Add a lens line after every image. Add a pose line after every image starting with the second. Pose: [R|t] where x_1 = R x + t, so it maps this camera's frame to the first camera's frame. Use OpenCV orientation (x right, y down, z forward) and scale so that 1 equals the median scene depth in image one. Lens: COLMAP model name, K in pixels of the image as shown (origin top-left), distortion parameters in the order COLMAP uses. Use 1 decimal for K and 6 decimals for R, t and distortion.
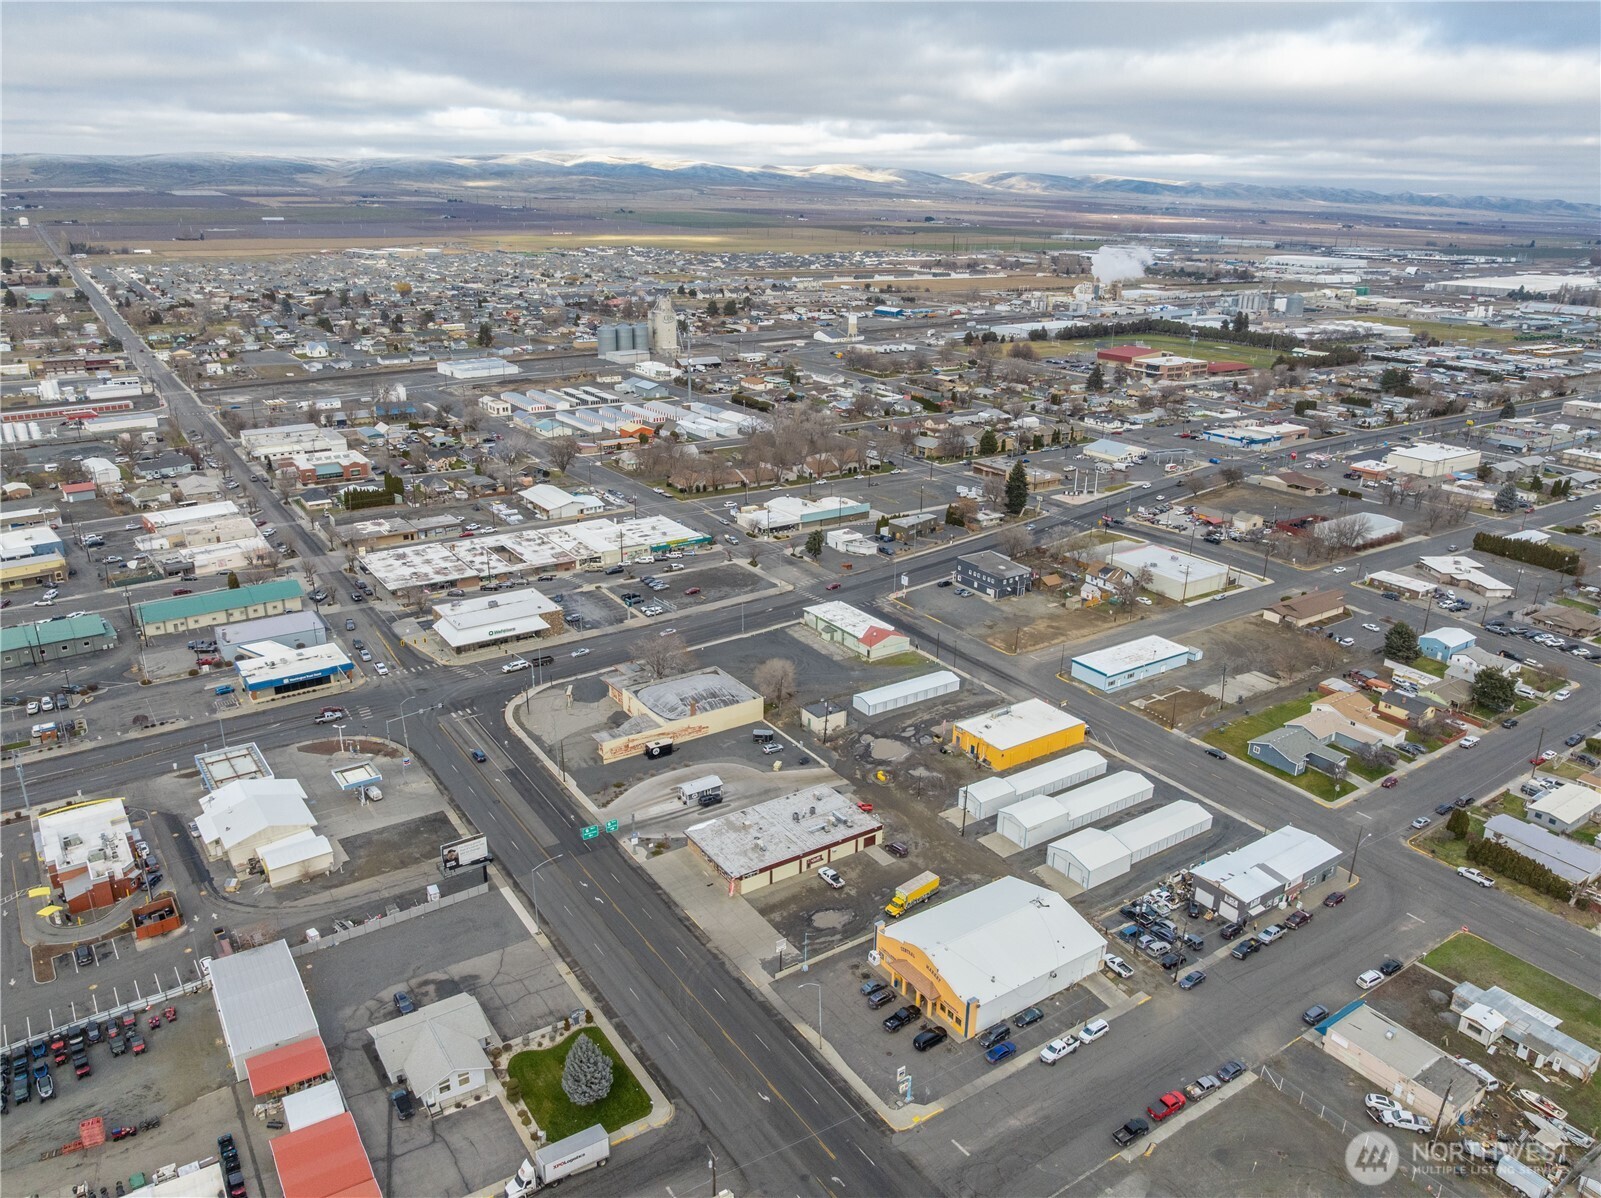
lens RADIAL K [[1127.4, 0, 803.8], [0, 1127.4, 601.6], [0, 0, 1]] dist [-0.005152, -0.073619]
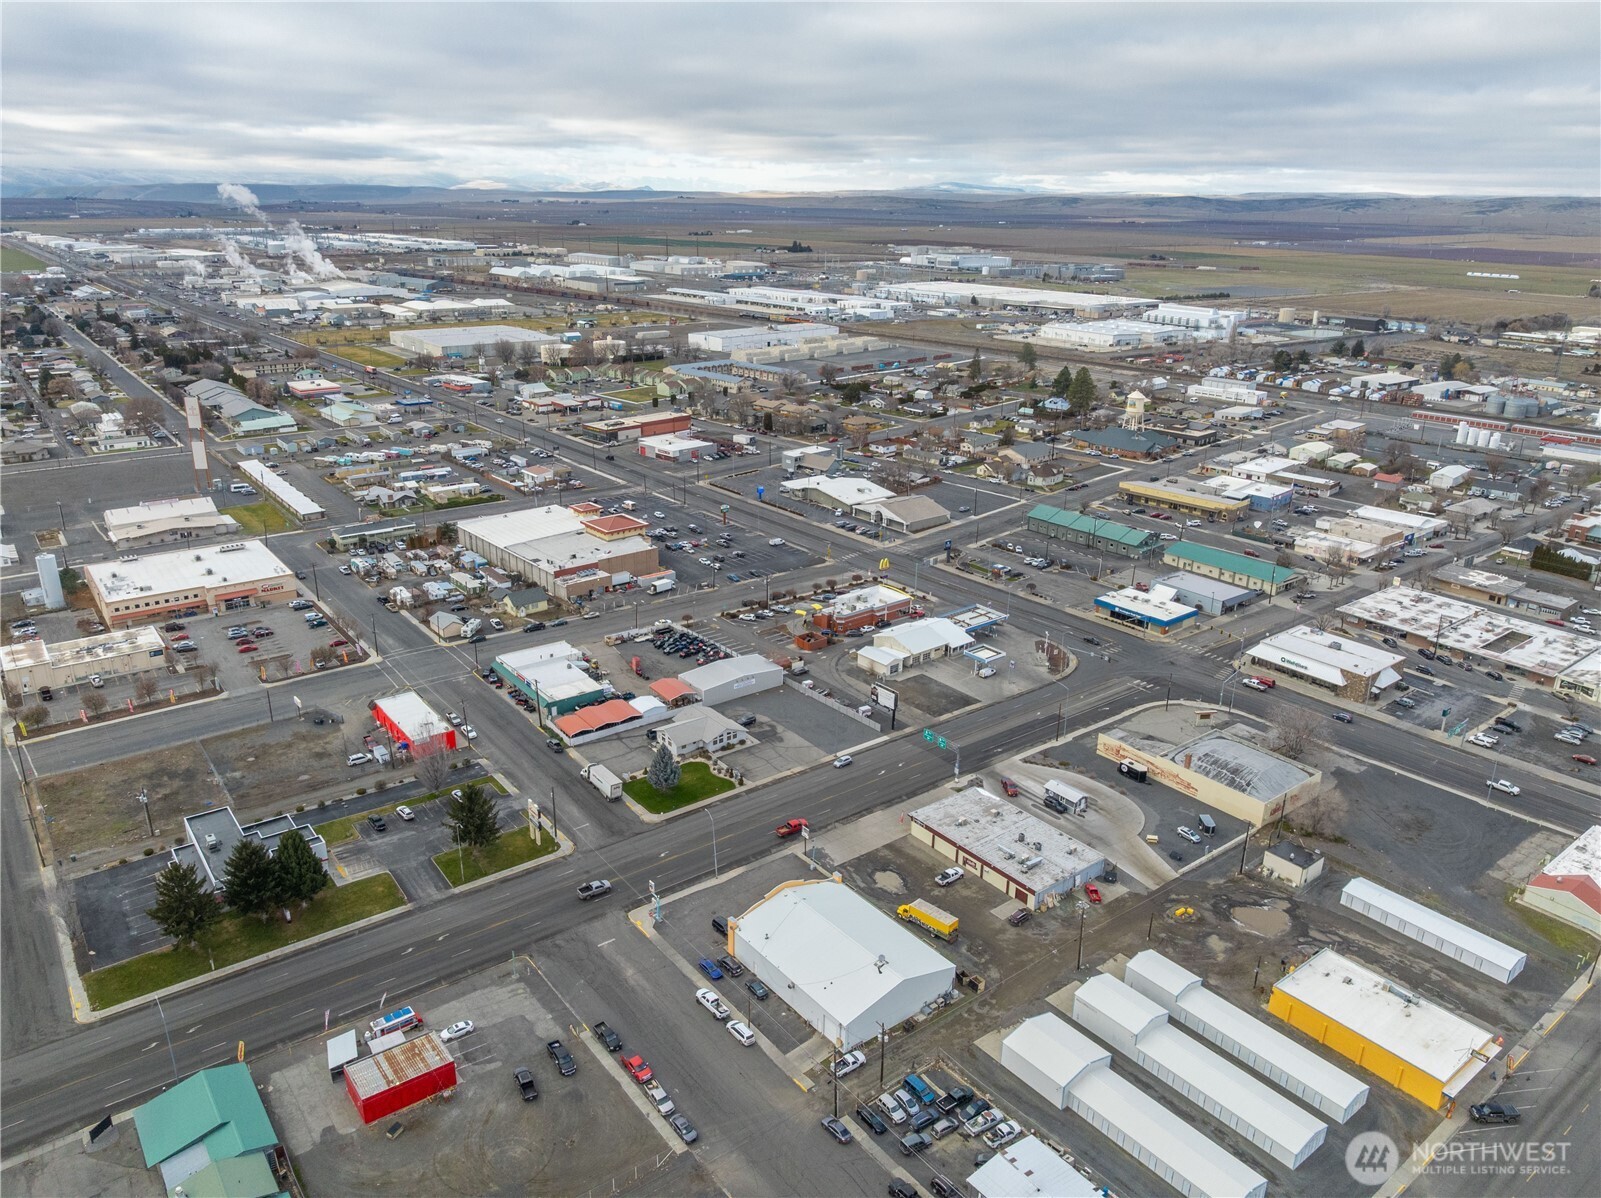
lens RADIAL K [[1130.8, 0, 802.8], [0, 1130.8, 593.8], [0, 0, 1]] dist [-0.032897, -0.007176]
pose [[0.065574, 0.317017, -0.946150, 0.856812], [-0.354274, 0.893814, 0.274928, -0.204759], [0.932840, 0.317168, 0.170922, 0.598261]]
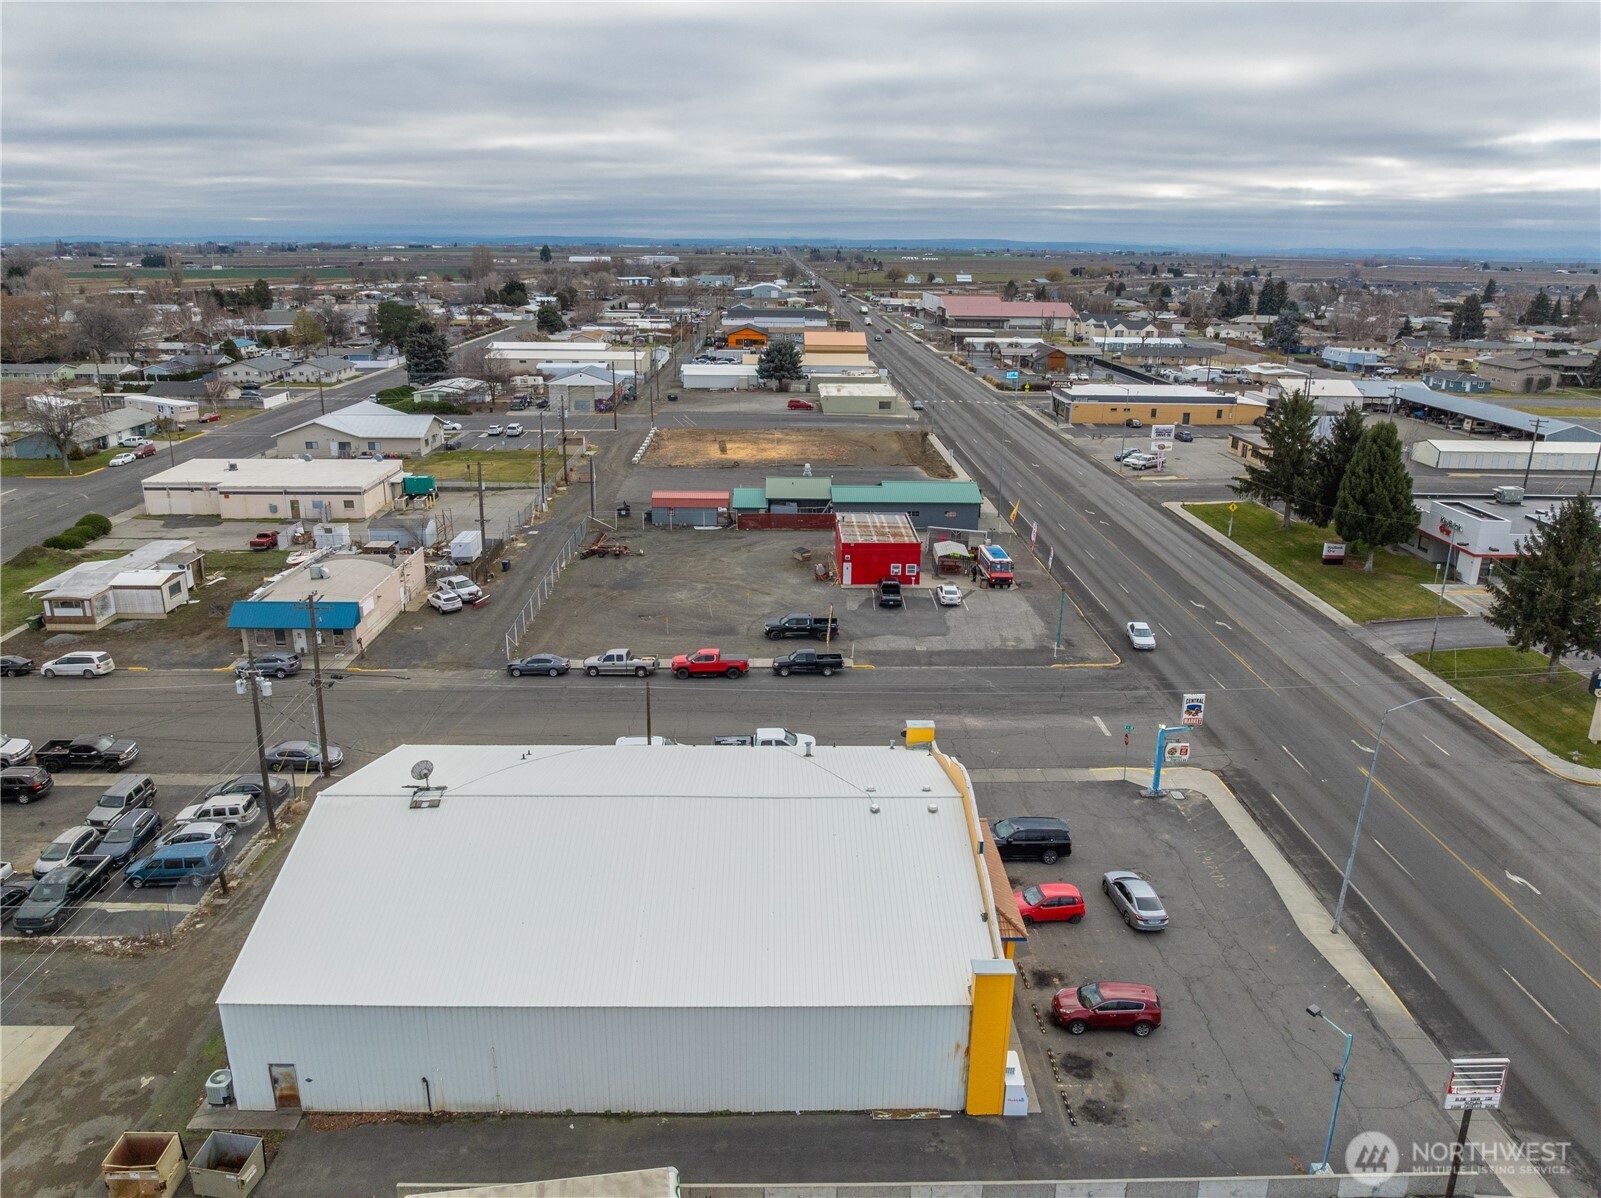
lens RADIAL K [[1130.8, 0, 802.8], [0, 1130.8, 593.8], [0, 0, 1]] dist [-0.032897, -0.007176]
pose [[-0.839911, -0.186828, 0.509553, -0.002471], [0.158499, 0.813511, 0.559533, 0.075896], [-0.519064, 0.550722, -0.653665, 0.965528]]
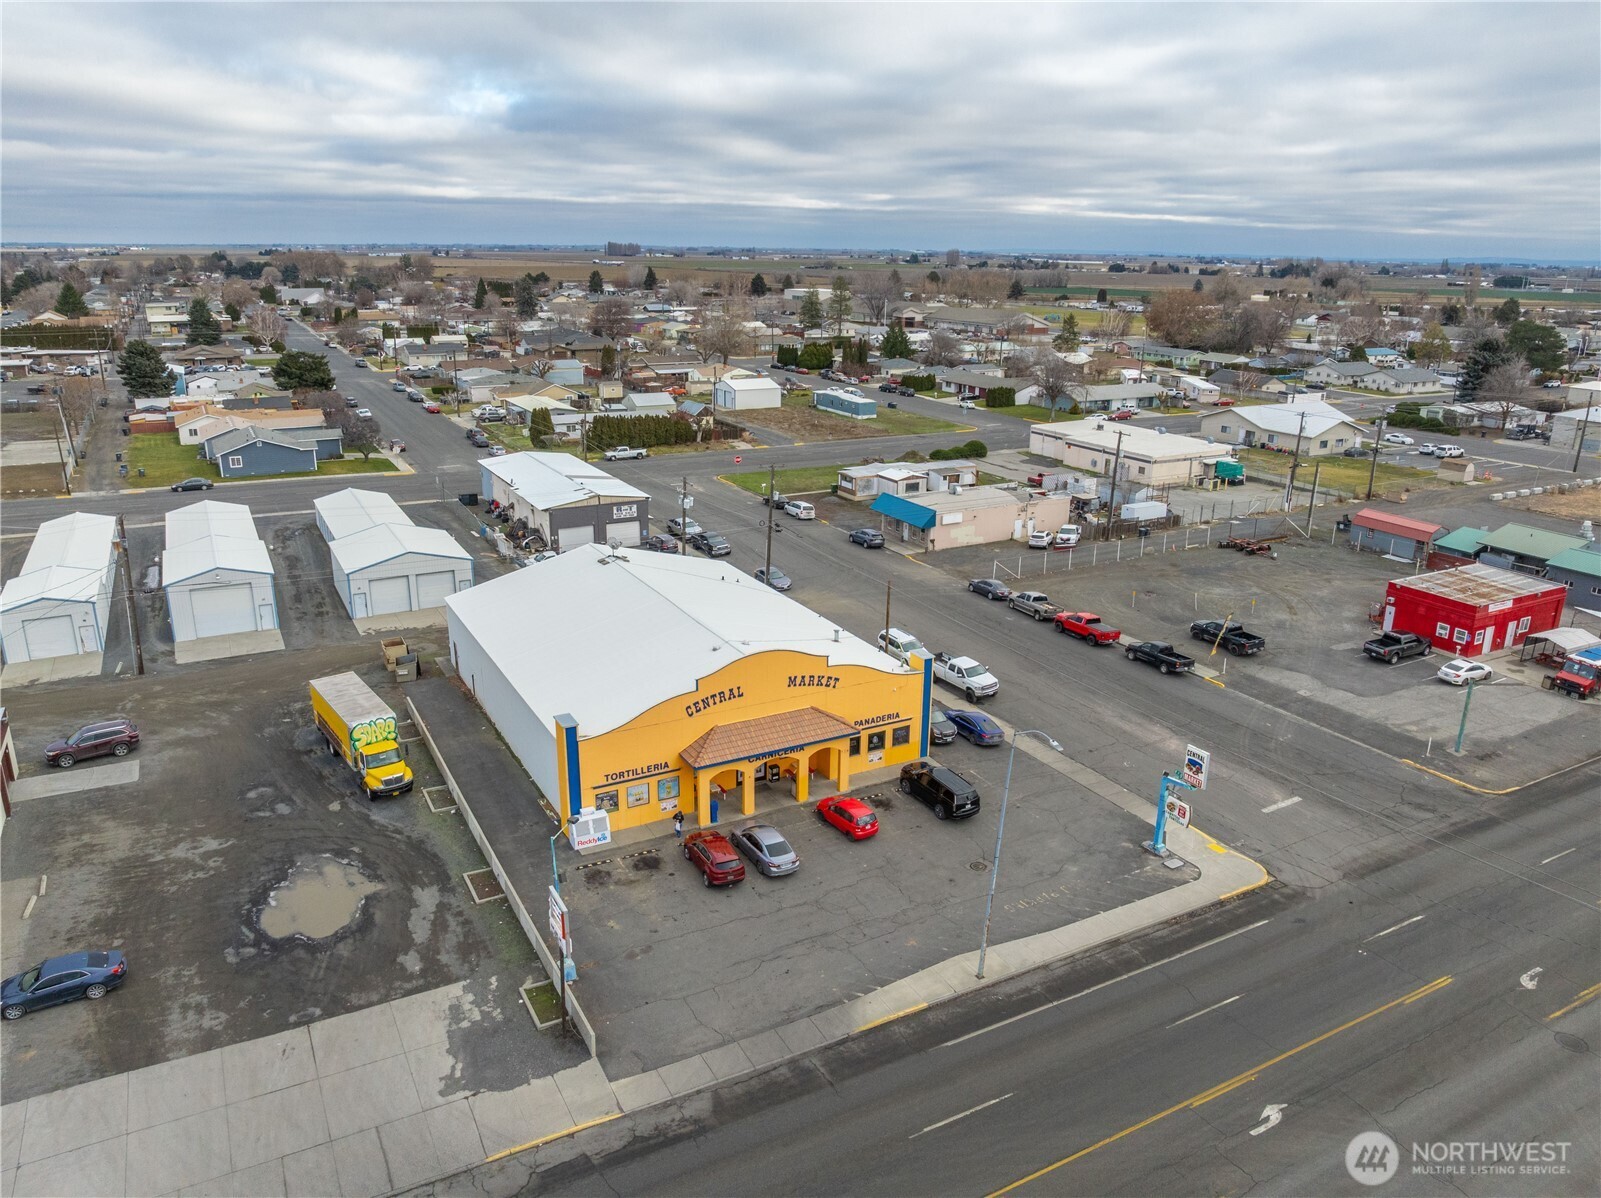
lens RADIAL K [[1130.8, 0, 802.8], [0, 1130.8, 593.8], [0, 0, 1]] dist [-0.032897, -0.007176]
pose [[0.095536, -0.307857, 0.946624, -0.186218], [0.325745, 0.908283, 0.262513, 0.163389], [-0.940619, 0.283278, 0.187056, 0.741612]]
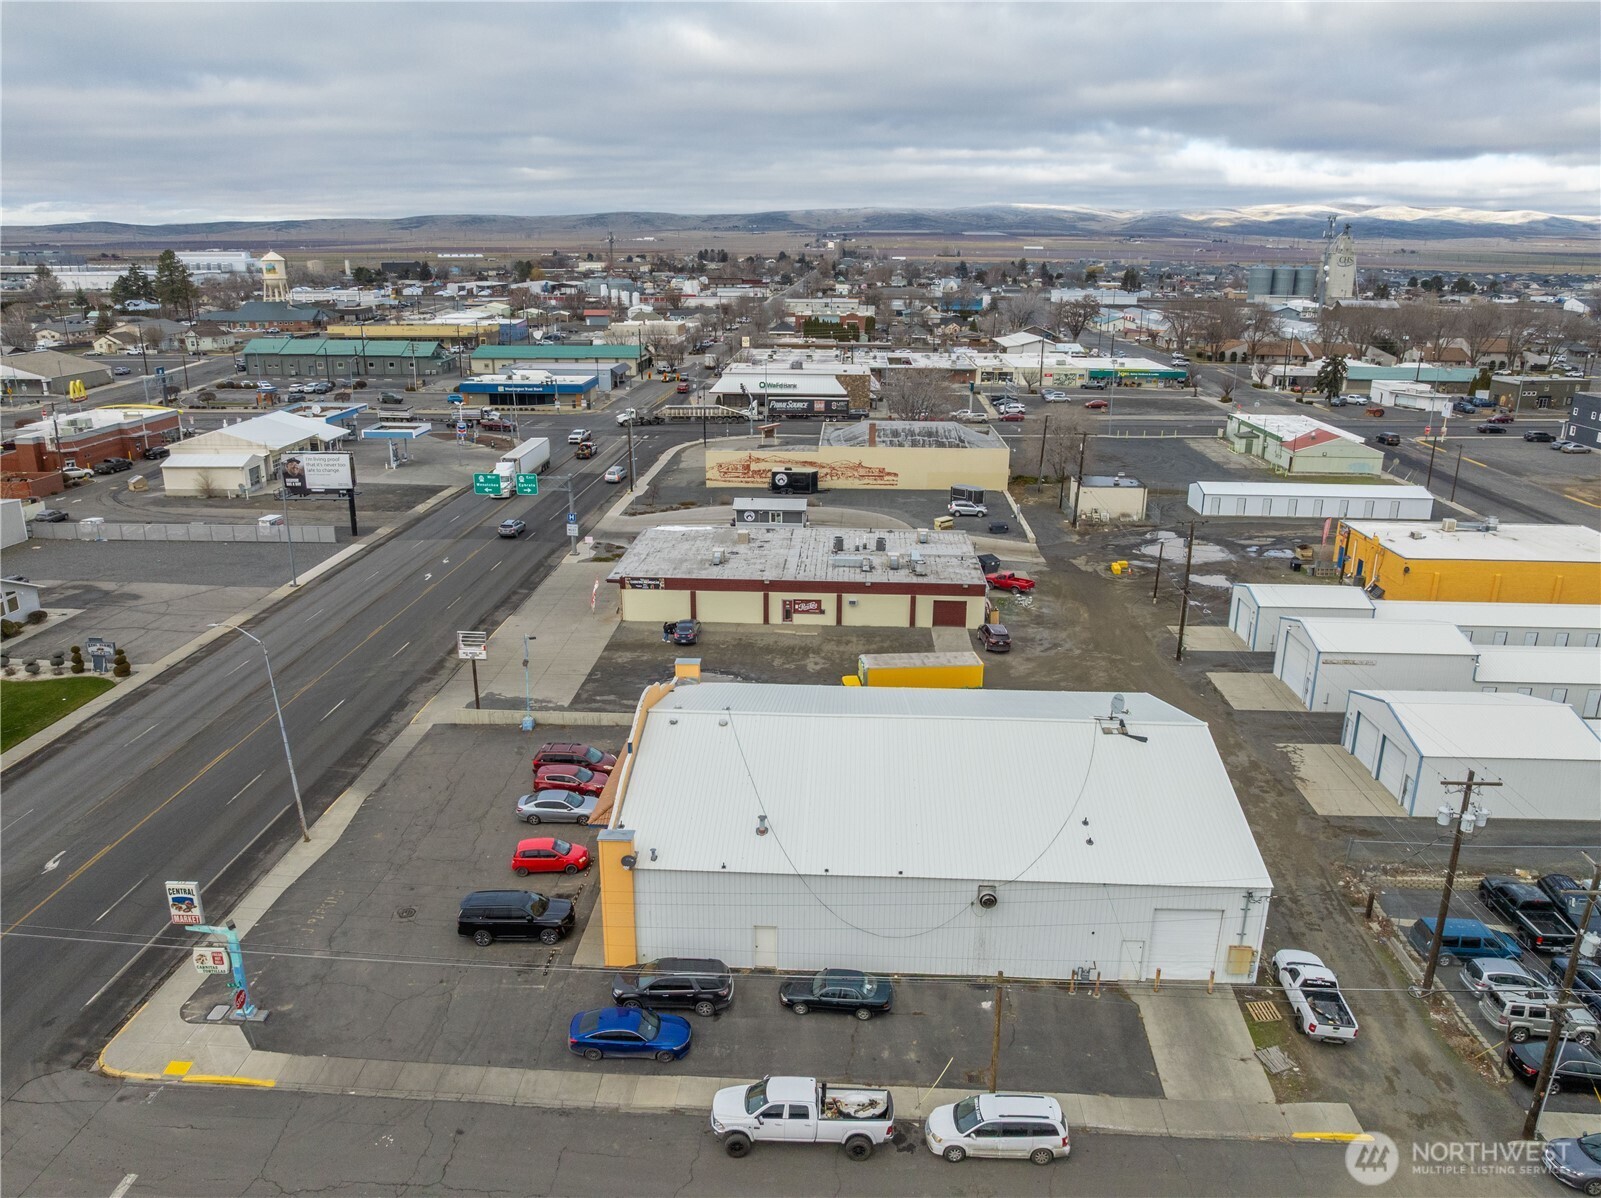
lens RADIAL K [[1130.8, 0, 802.8], [0, 1130.8, 593.8], [0, 0, 1]] dist [-0.032897, -0.007176]
pose [[0.800294, 0.165908, -0.576198, 0.274793], [-0.198415, 0.980096, 0.006621, 0.215736], [0.565827, 0.109027, 0.817284, 0.598628]]
